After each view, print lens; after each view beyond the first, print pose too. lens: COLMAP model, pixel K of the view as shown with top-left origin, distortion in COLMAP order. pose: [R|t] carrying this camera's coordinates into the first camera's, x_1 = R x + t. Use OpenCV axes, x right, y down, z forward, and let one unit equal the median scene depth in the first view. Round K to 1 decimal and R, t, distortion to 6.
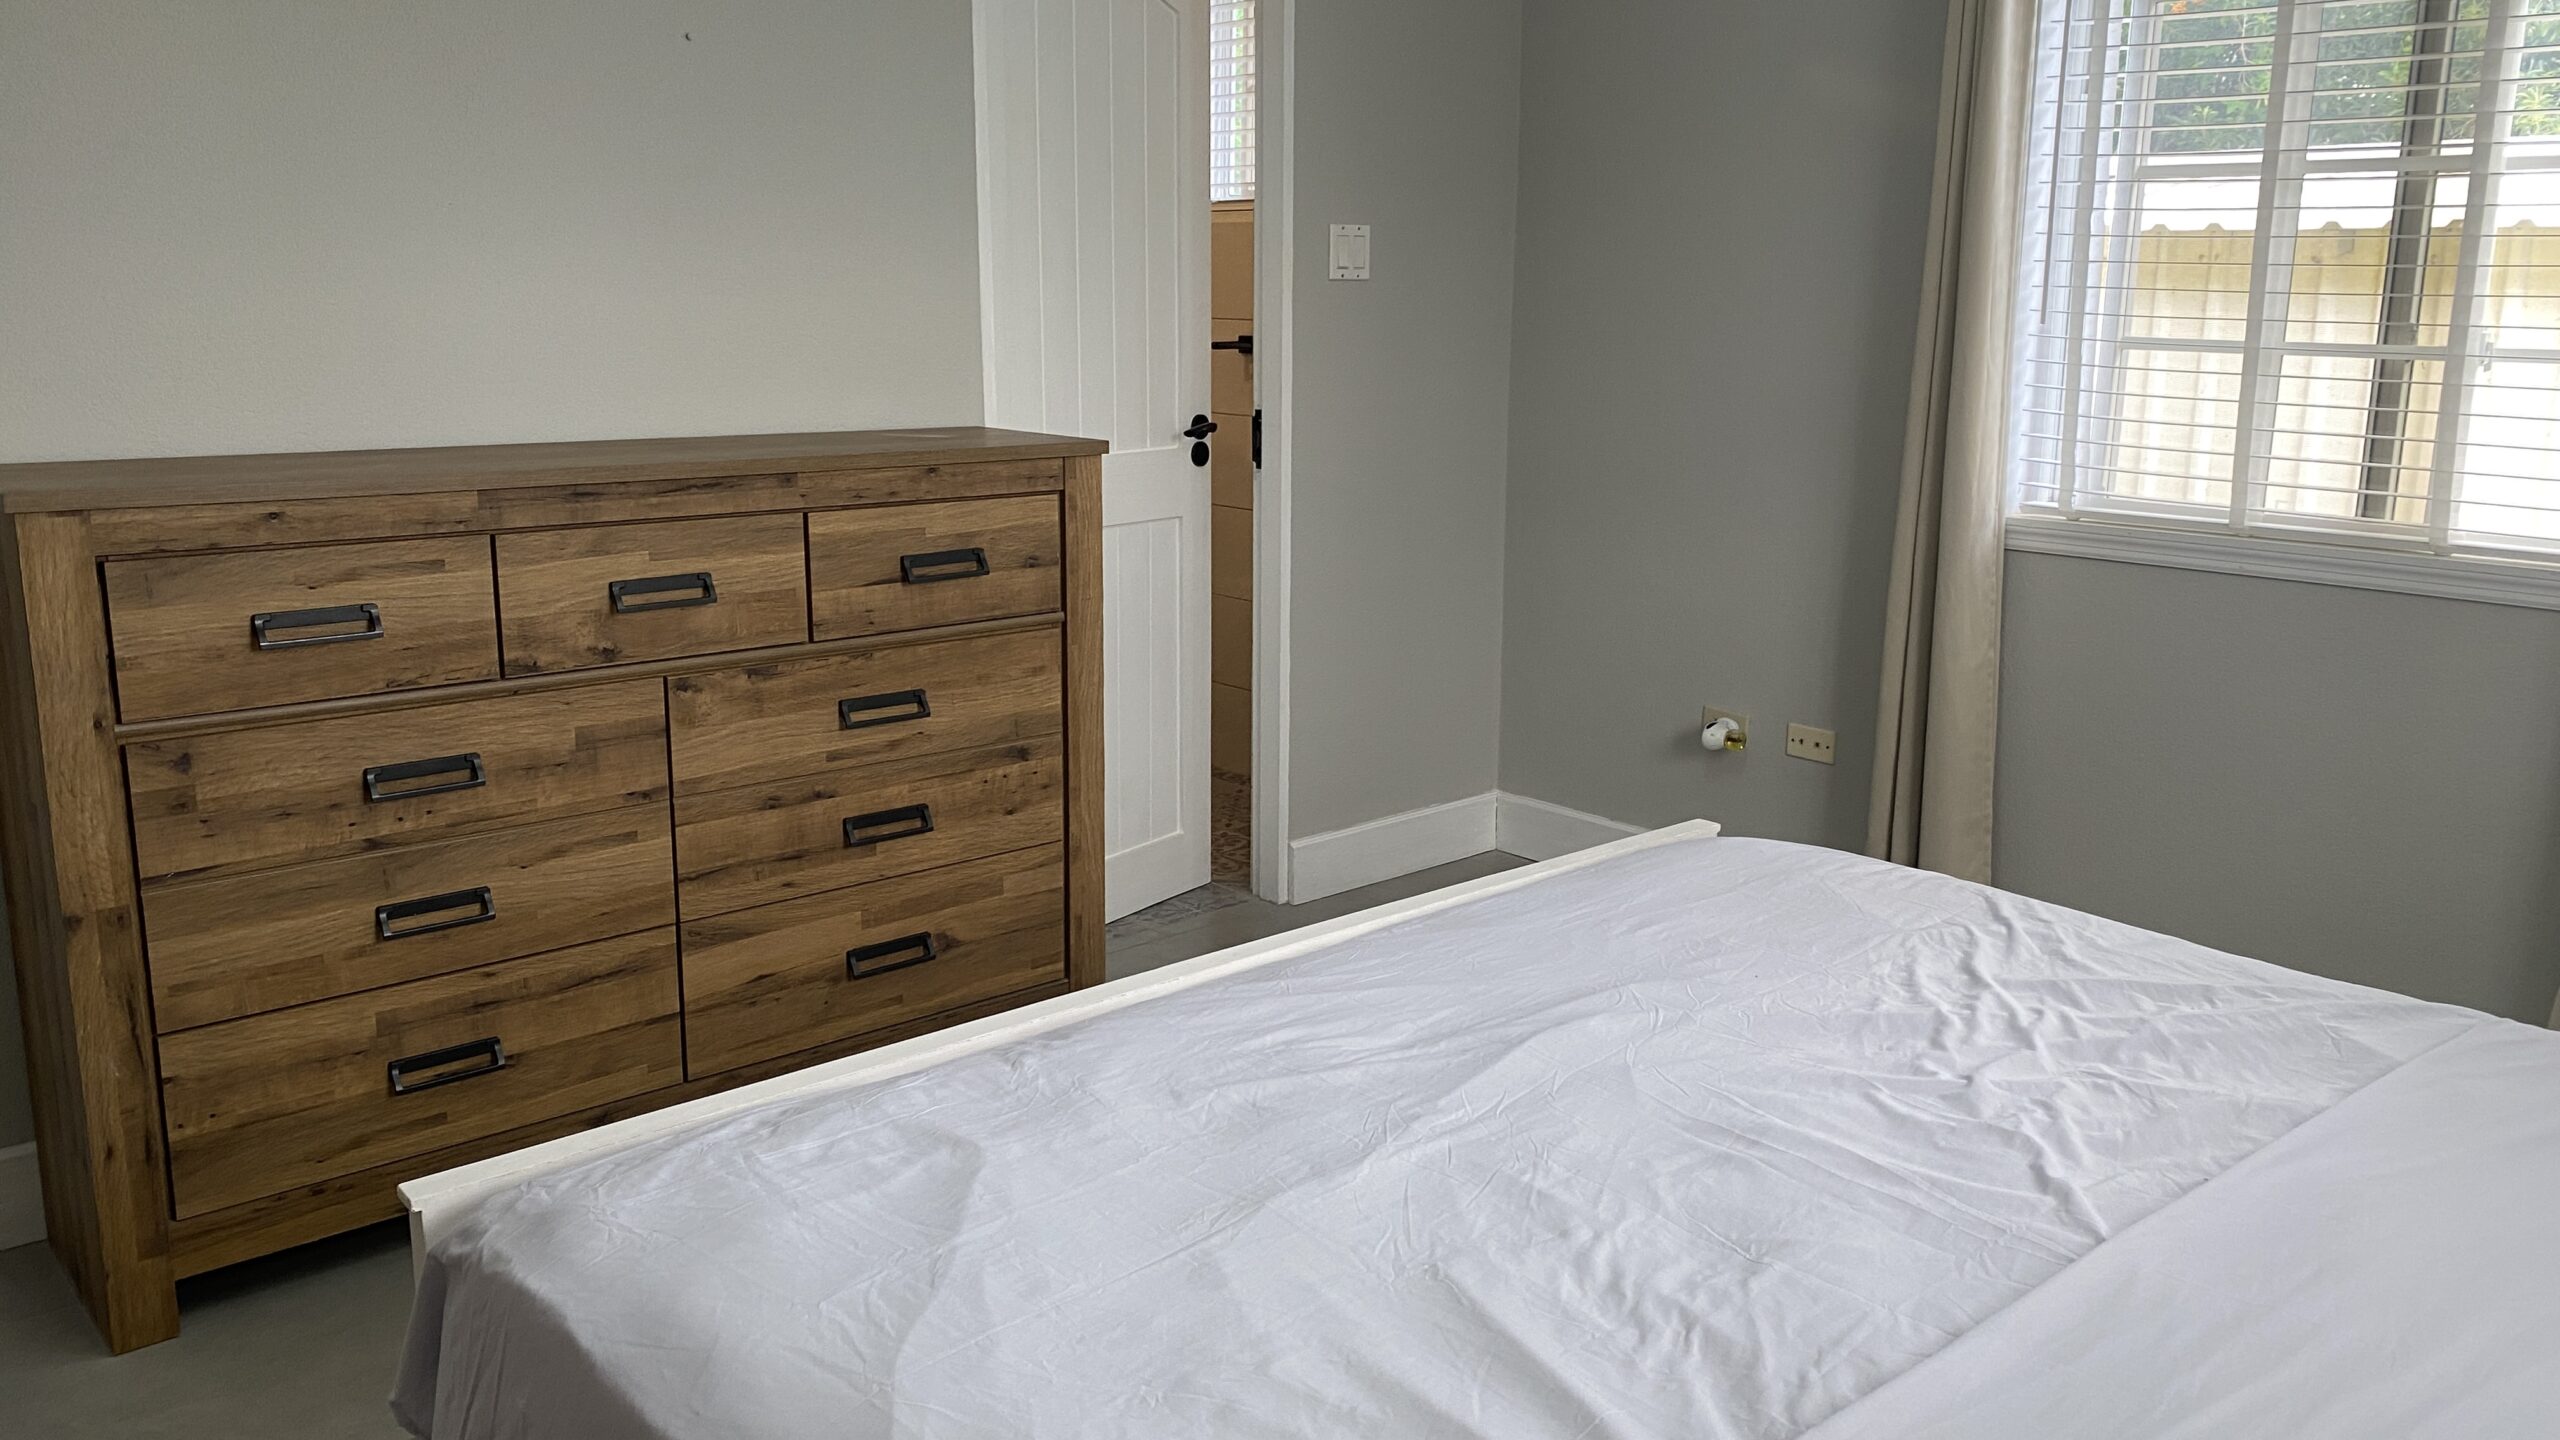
lens RADIAL K [[1916.0, 0, 1285.3], [0, 1916.0, 719.7], [0, 0, 1]] dist [0.053283, -0.076755]
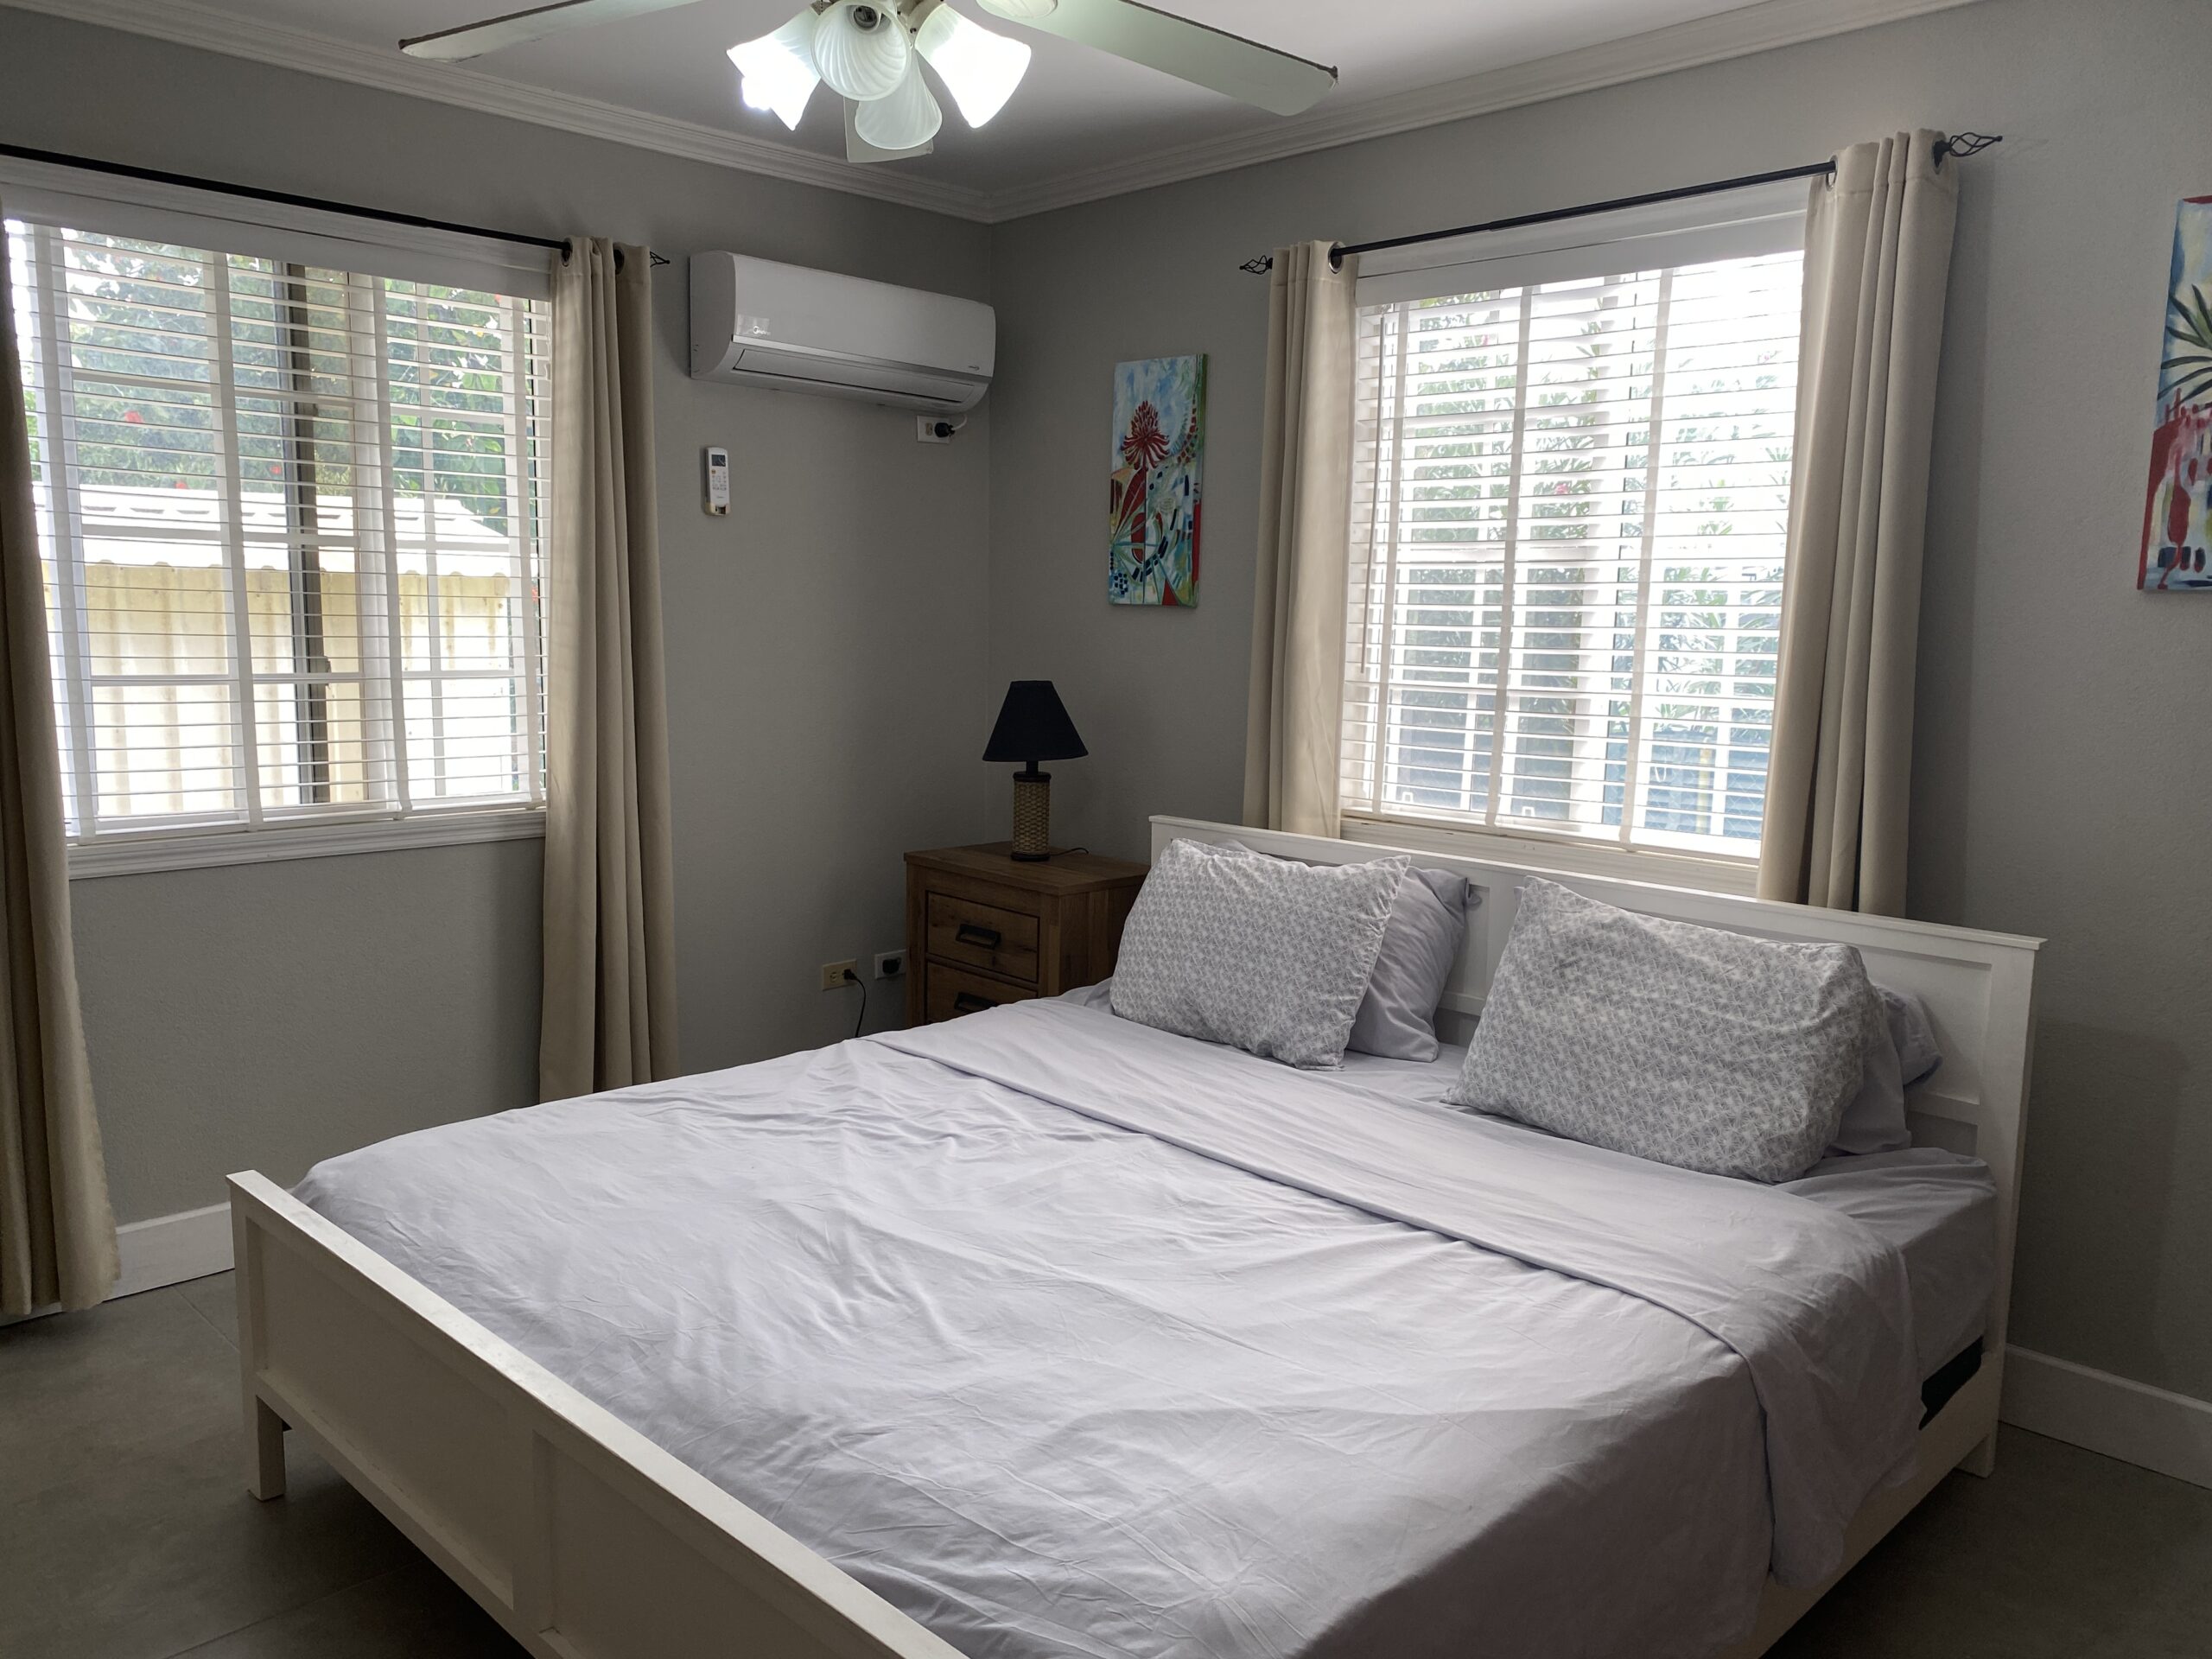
lens RADIAL K [[1705.2, 0, 1107.4], [0, 1705.2, 830.9], [0, 0, 1]] dist [0.000544, 0.001836]
pose [[-0.067475, -0.137954, 0.988138, -0.640581], [0.208363, 0.966608, 0.149177, -0.152204], [-0.975721, 0.215957, -0.036478, 0.542486]]
